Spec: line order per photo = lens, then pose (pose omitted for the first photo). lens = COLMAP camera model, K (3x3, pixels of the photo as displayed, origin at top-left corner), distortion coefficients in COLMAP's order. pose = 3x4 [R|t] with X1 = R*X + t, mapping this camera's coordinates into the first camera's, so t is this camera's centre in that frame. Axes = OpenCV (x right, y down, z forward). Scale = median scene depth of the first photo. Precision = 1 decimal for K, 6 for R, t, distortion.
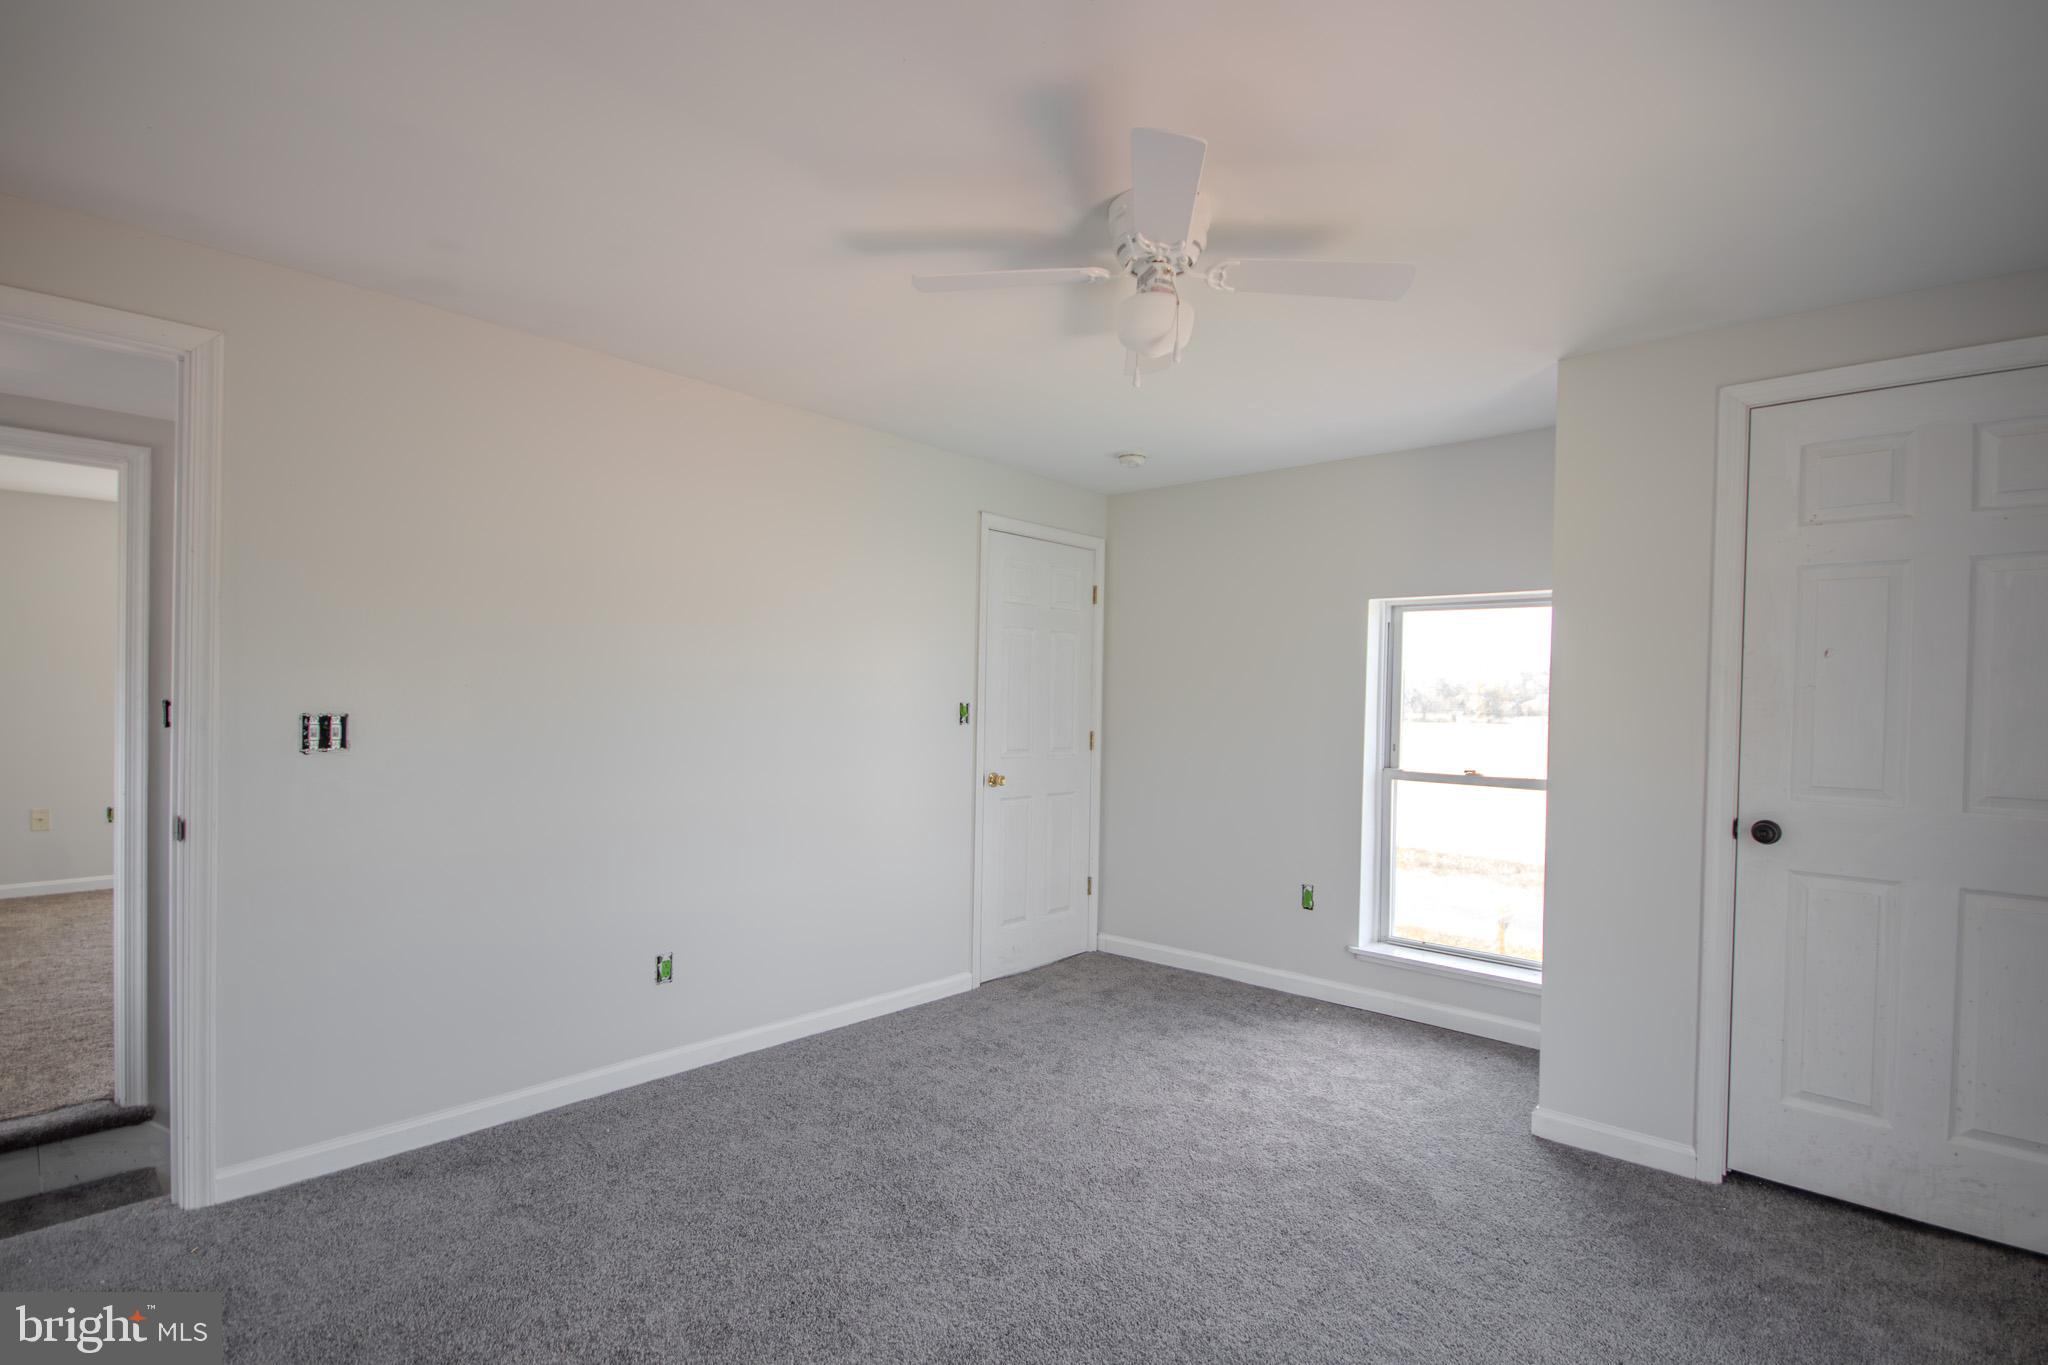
lens RADIAL K [[952.6, 0, 1007.3], [0, 952.6, 691.0], [0, 0, 1]] dist [-0.001570, -0.002588]
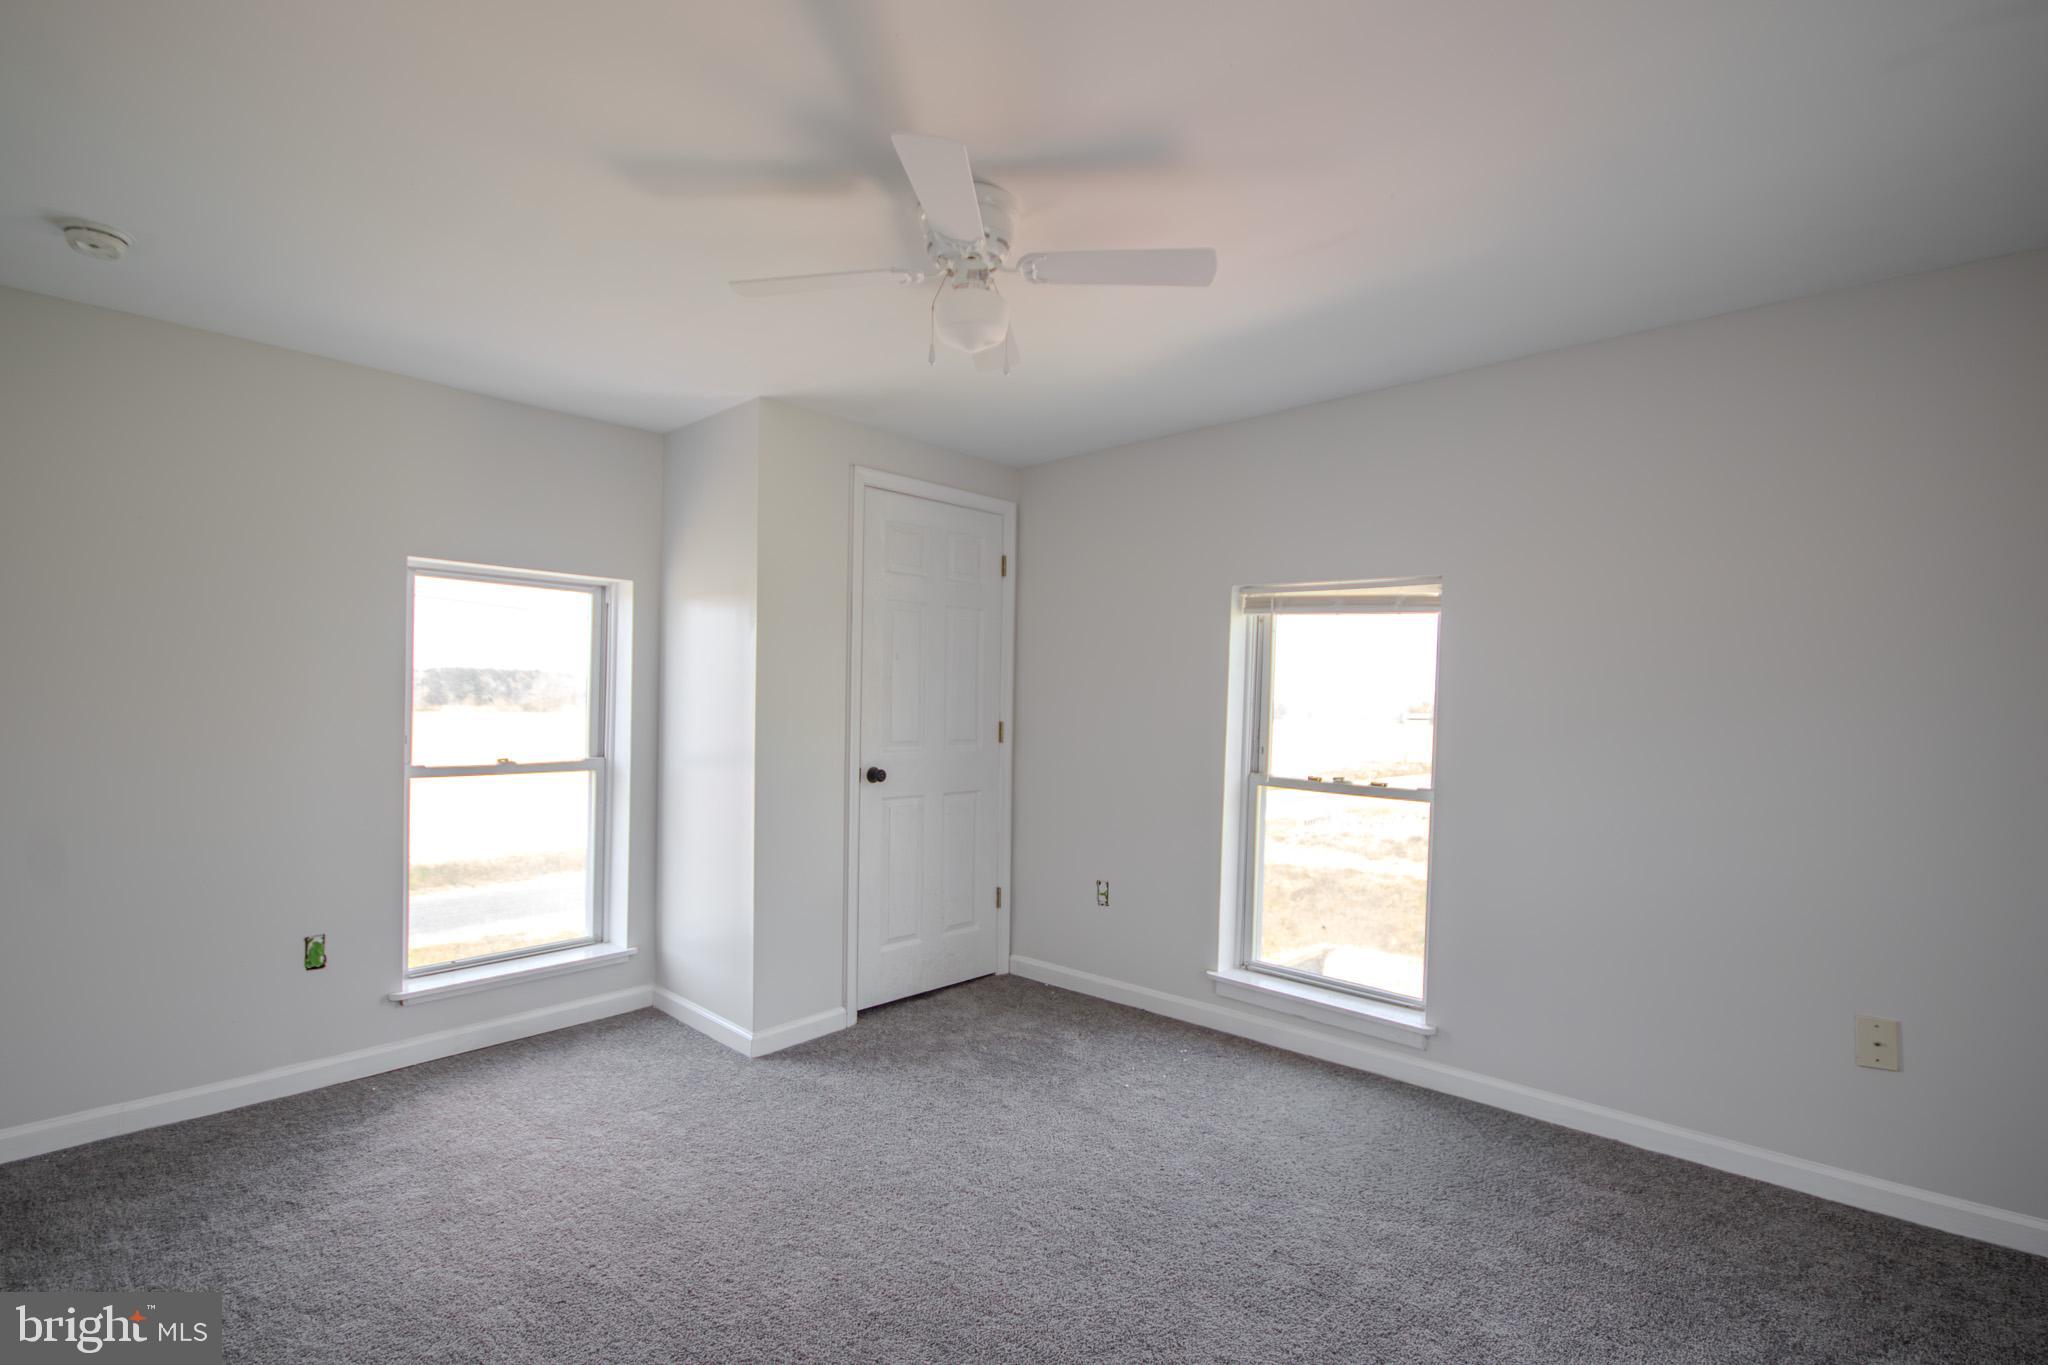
lens RADIAL K [[952.6, 0, 1030.4], [0, 952.6, 717.0], [0, 0, 1]] dist [-0.001570, -0.002588]
pose [[-0.018315, -0.021508, 0.999601, -0.676825], [-0.014192, 0.999673, 0.021249, 0.023881], [-0.999732, -0.013797, -0.018615, 0.770767]]
